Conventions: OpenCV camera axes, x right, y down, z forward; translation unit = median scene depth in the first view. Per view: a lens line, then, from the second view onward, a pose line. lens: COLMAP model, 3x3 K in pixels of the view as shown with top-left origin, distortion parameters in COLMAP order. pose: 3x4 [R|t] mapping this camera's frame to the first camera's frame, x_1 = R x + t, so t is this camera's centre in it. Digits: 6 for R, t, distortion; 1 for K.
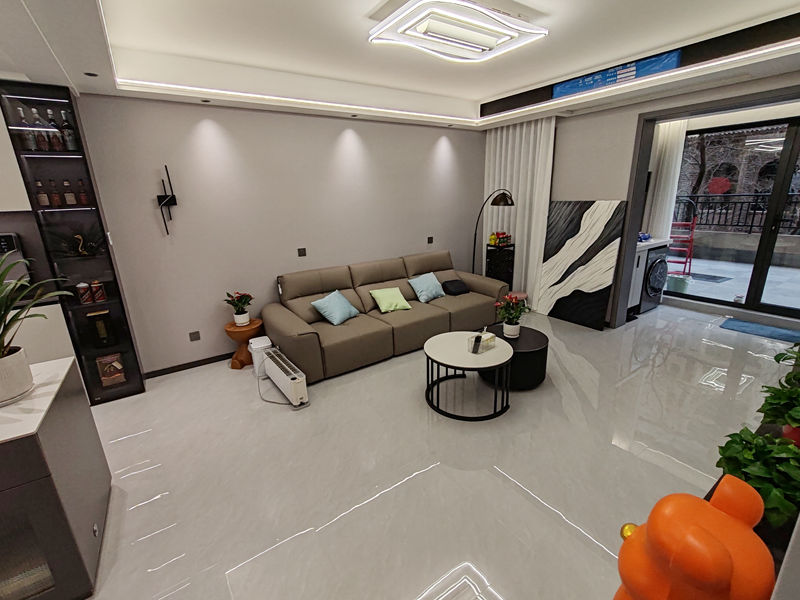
lens RADIAL K [[361.8, 0, 396.2], [0, 361.8, 299.9], [0, 0, 1]] dist [-0.004097, 0.002112]
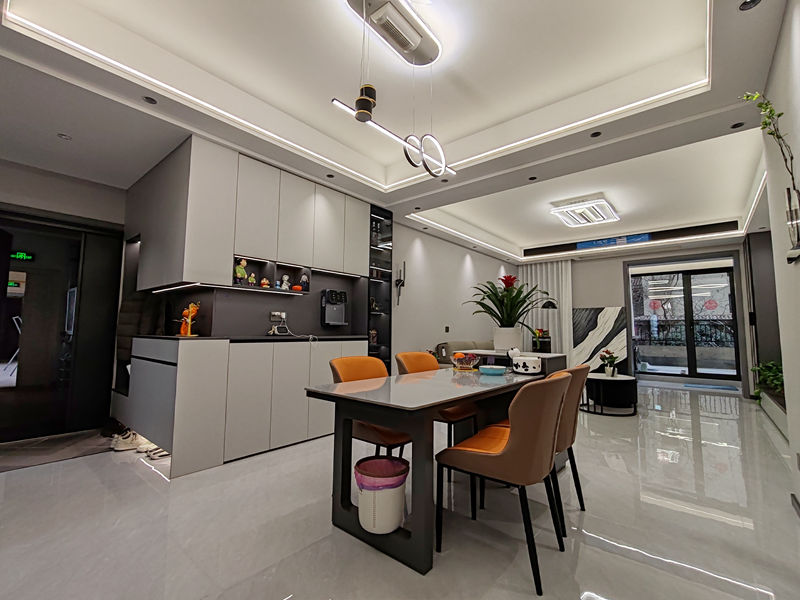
lens RADIAL K [[361.8, 0, 397.7], [0, 361.8, 297.4], [0, 0, 1]] dist [-0.004097, 0.002112]
pose [[0.960421, 0.066035, 0.270612, -0.773958], [0.038787, 0.930326, -0.364677, 0.238059], [-0.275839, 0.360739, 0.890943, -0.216327]]
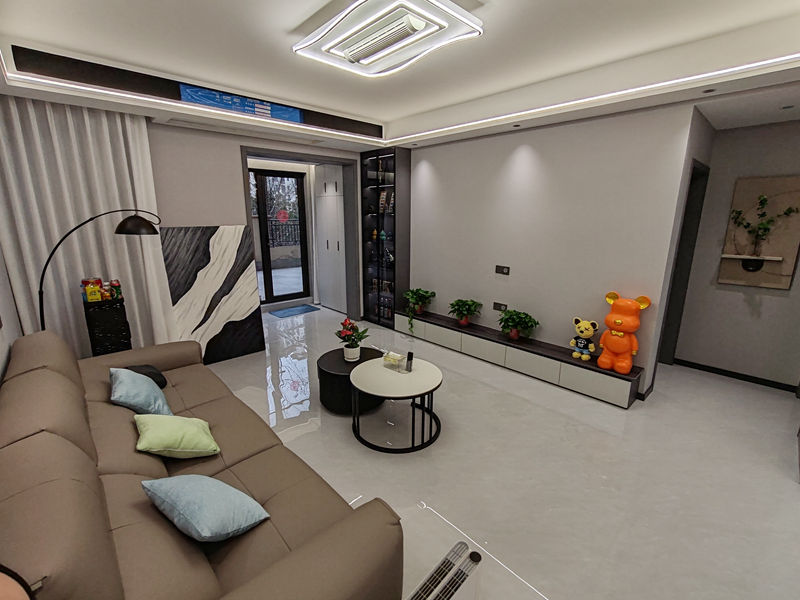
lens RADIAL K [[361.8, 0, 400.5], [0, 361.8, 298.1], [0, 0, 1]] dist [-0.004097, 0.002112]
pose [[-0.164952, -0.193411, 0.967152, -0.451698], [0.279895, 0.931092, 0.233938, -0.180286], [-0.945753, 0.309290, -0.099451, 0.677981]]
